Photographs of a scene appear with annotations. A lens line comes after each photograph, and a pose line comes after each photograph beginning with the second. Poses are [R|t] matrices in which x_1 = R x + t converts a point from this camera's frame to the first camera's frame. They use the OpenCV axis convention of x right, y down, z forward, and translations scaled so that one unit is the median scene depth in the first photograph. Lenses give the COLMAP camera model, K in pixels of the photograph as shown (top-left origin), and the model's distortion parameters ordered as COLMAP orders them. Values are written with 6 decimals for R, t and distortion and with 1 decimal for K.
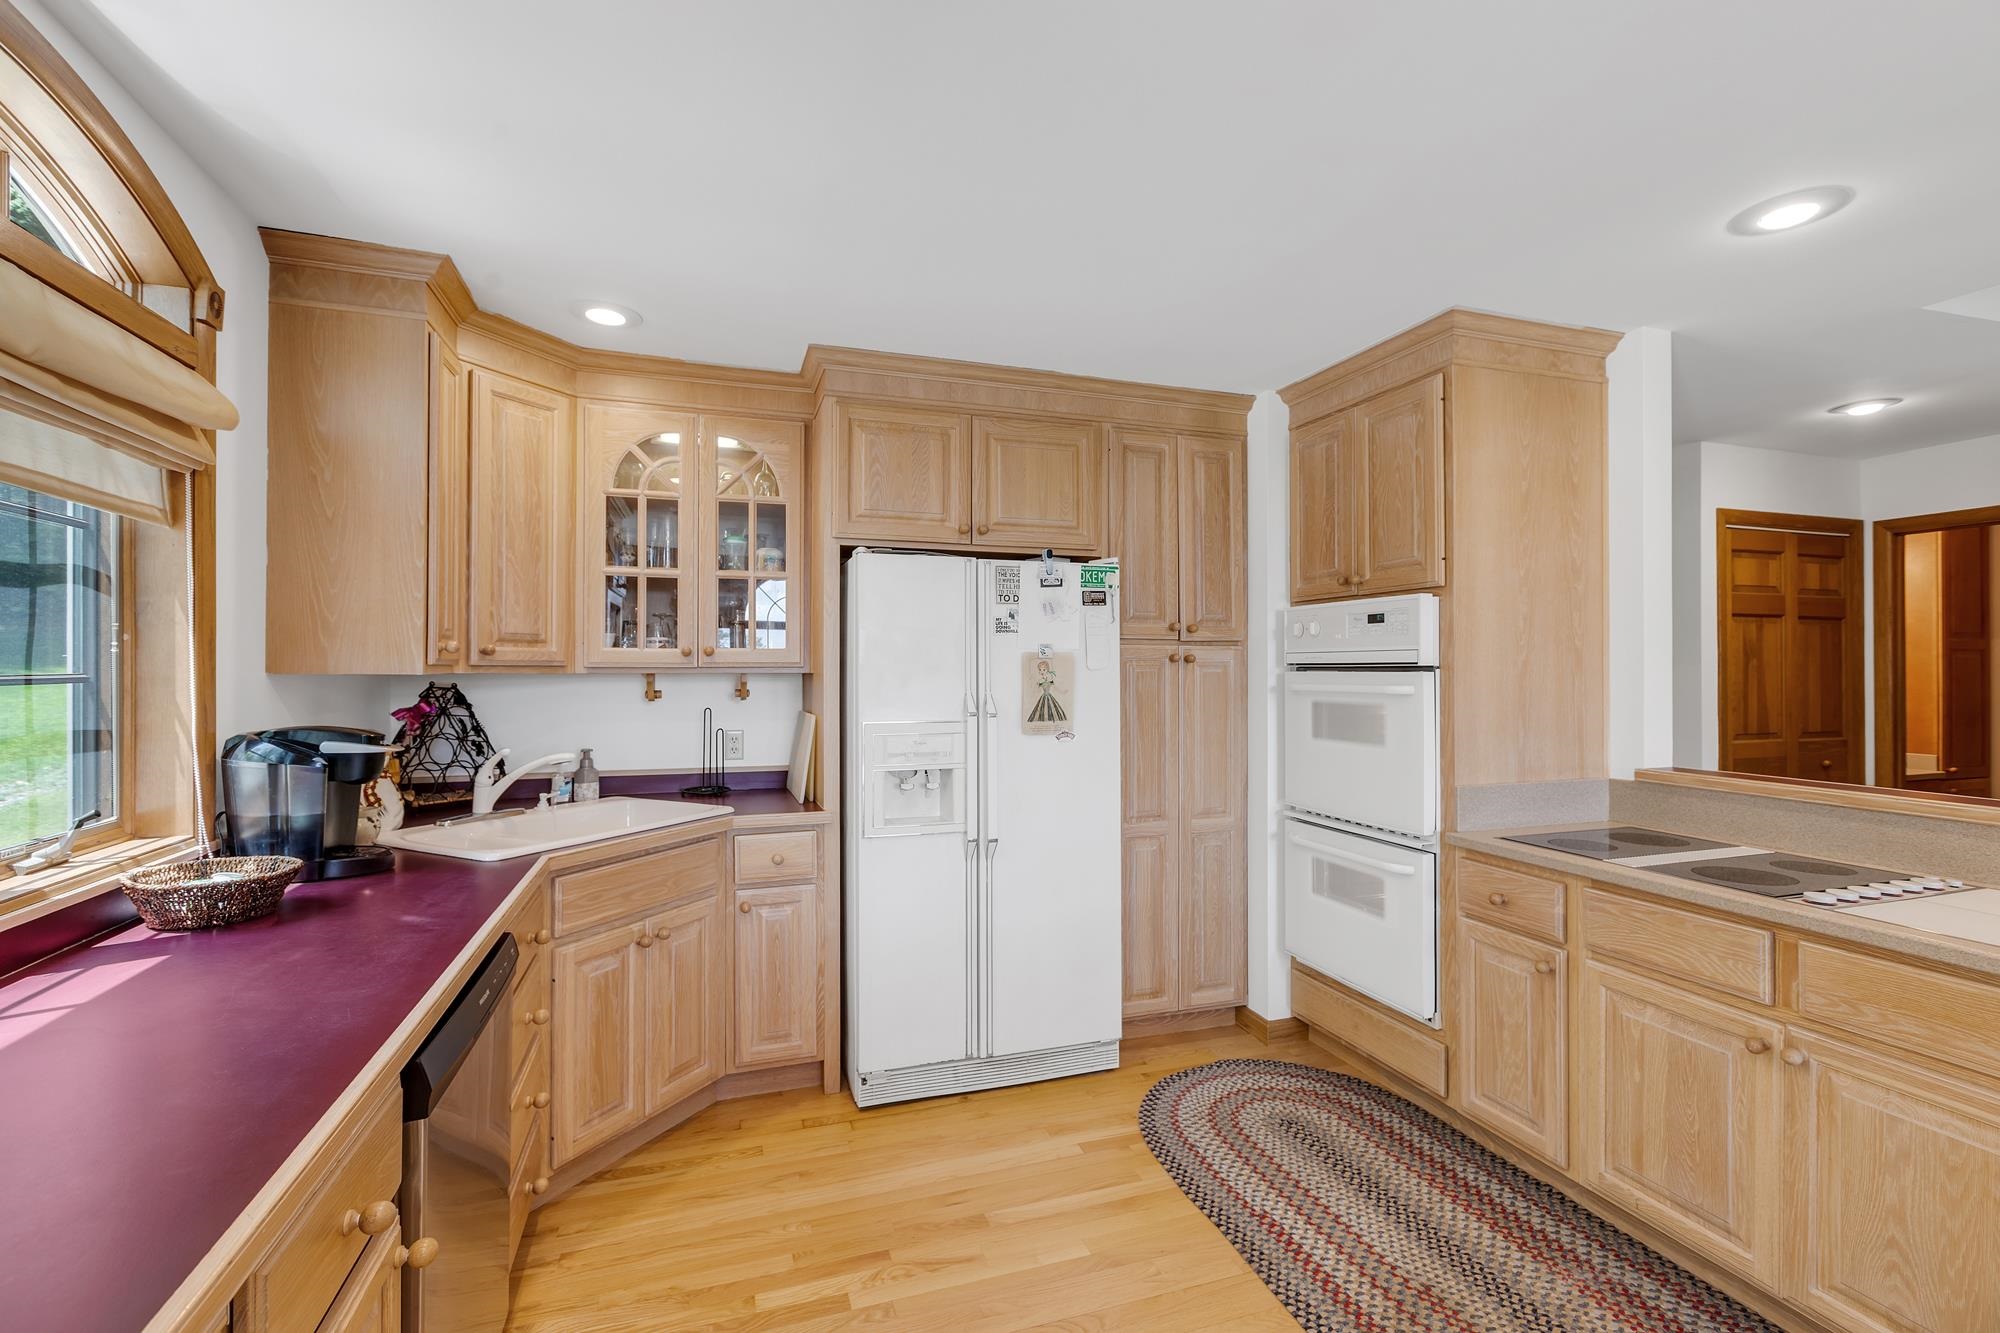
lens RADIAL K [[888.3, 0, 1007.3], [0, 888.3, 668.6], [0, 0, 1]] dist [0.003696, -0.001985]
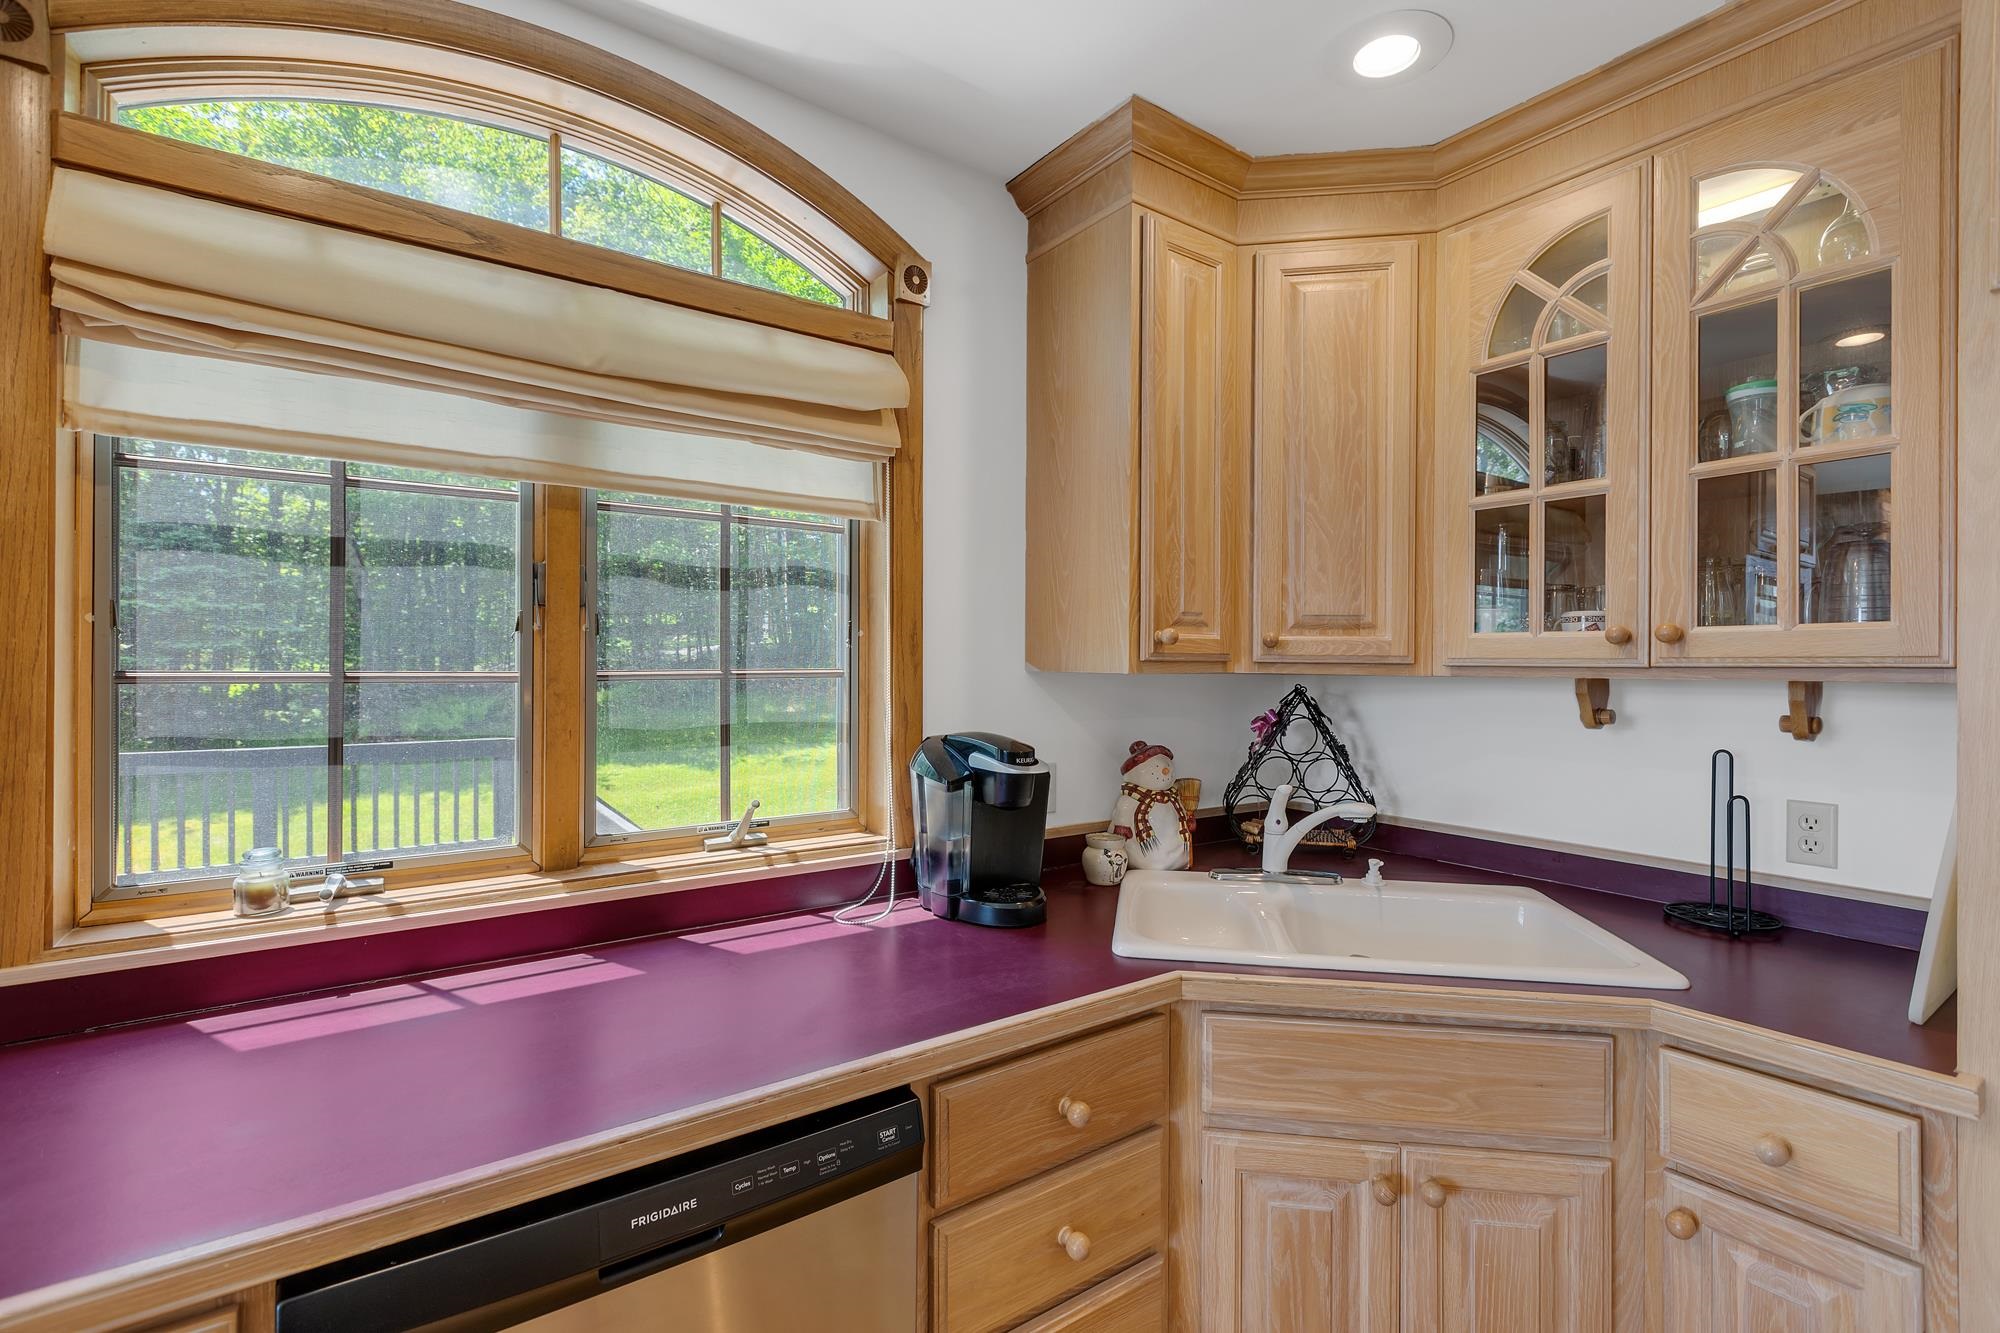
lens RADIAL K [[888.3, 0, 994.2], [0, 888.3, 661.1], [0, 0, 1]] dist [0.003696, -0.001985]
pose [[0.286146, -0.003646, -0.958179, 0.022989], [-0.006958, 0.999958, -0.005883, 0.000976], [0.958161, 0.008350, 0.286109, 0.533726]]
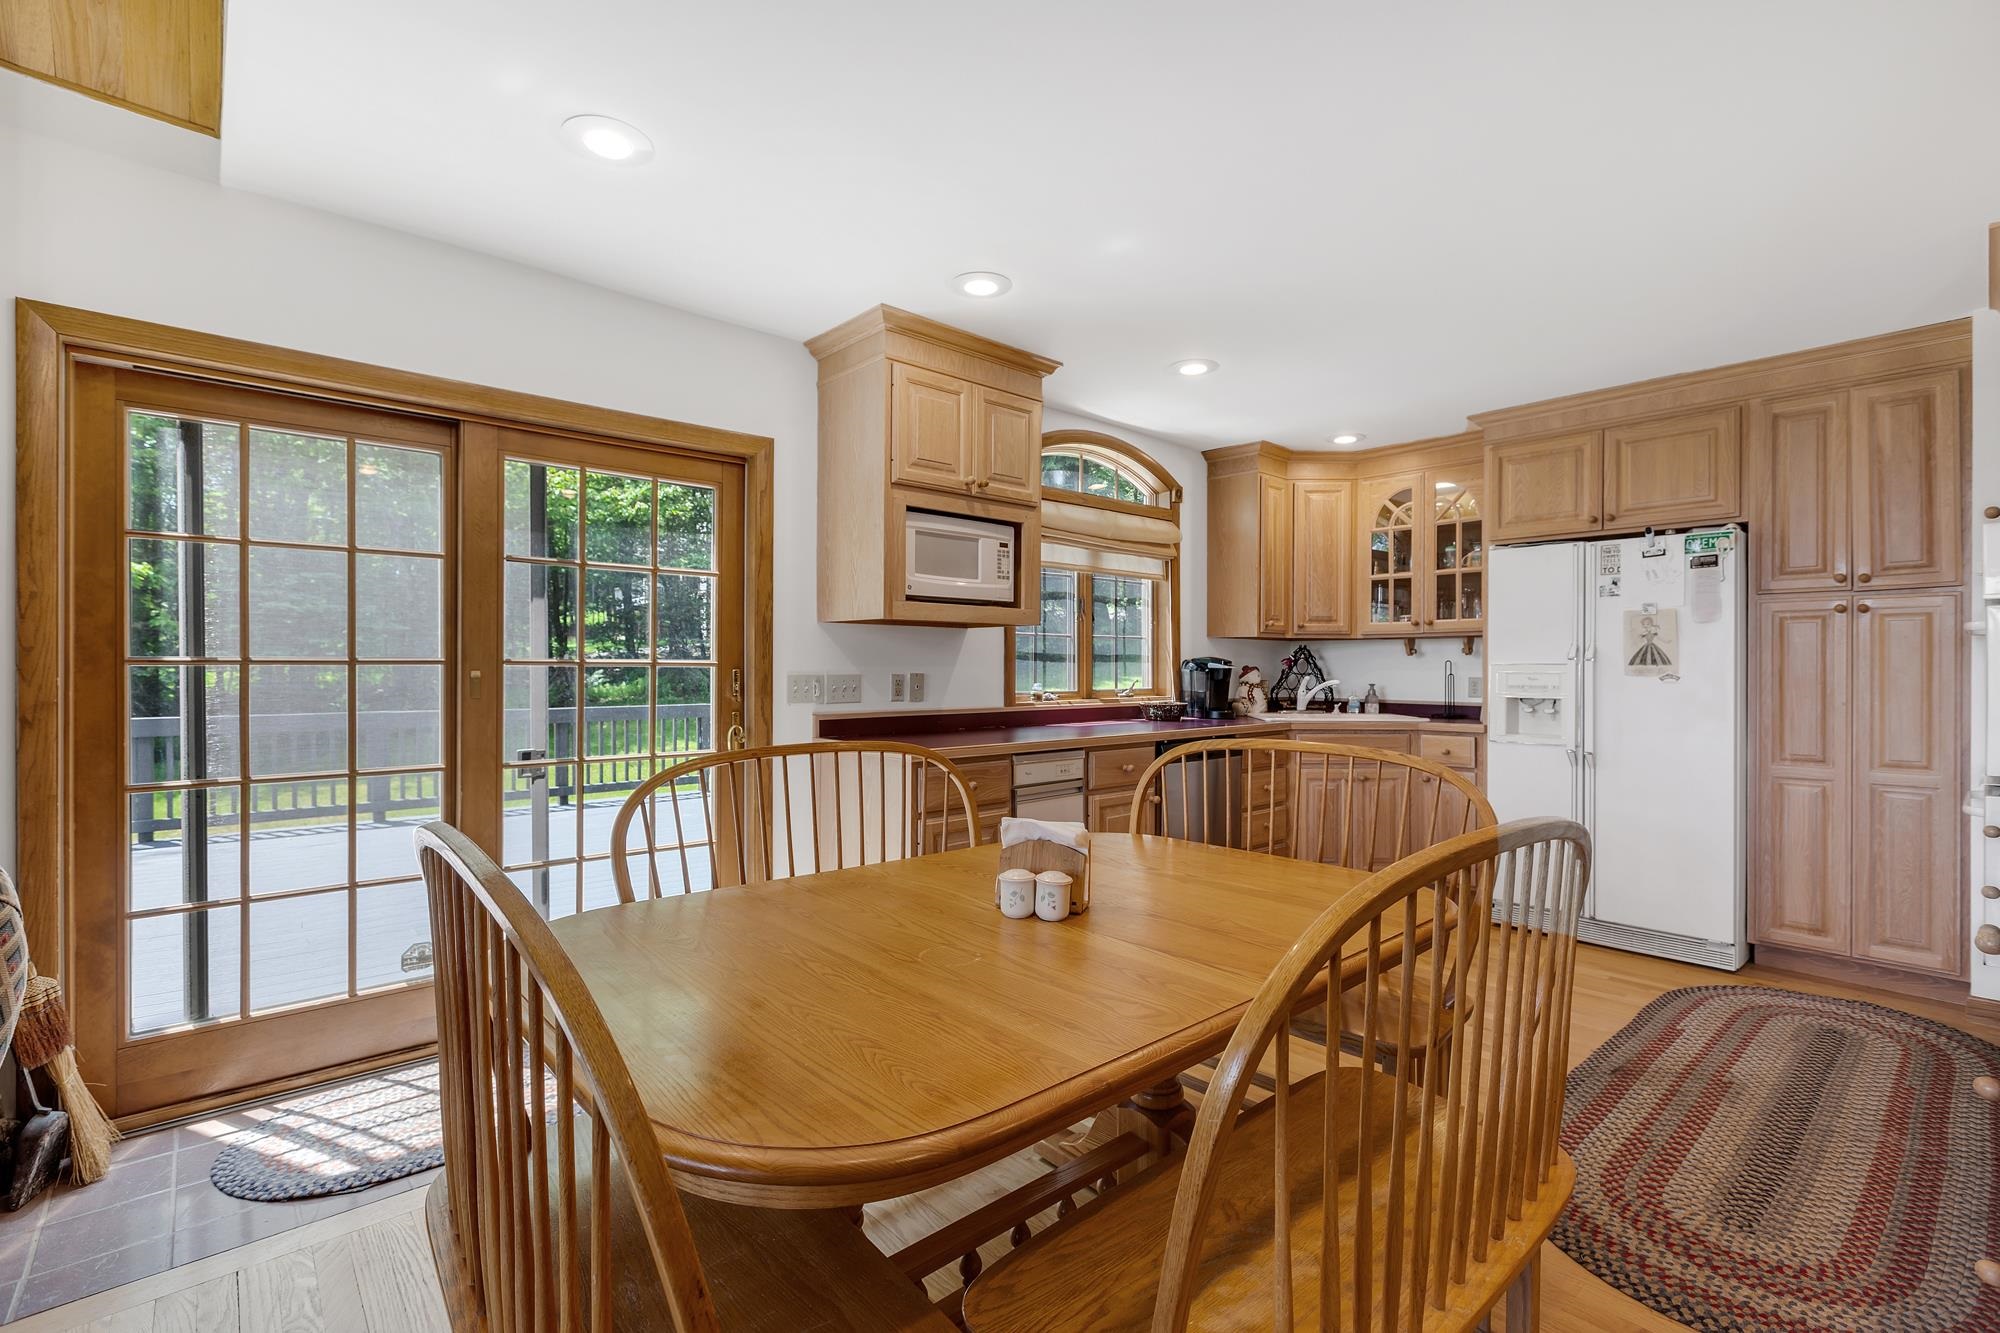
lens RADIAL K [[888.3, 0, 992.9], [0, 888.3, 667.9], [0, 0, 1]] dist [0.003696, -0.001985]
pose [[0.387174, 0.000155, -0.922007, 0.854478], [-0.002615, 0.999996, -0.000930, 0.068037], [0.922003, 0.002771, 0.387173, -0.336168]]
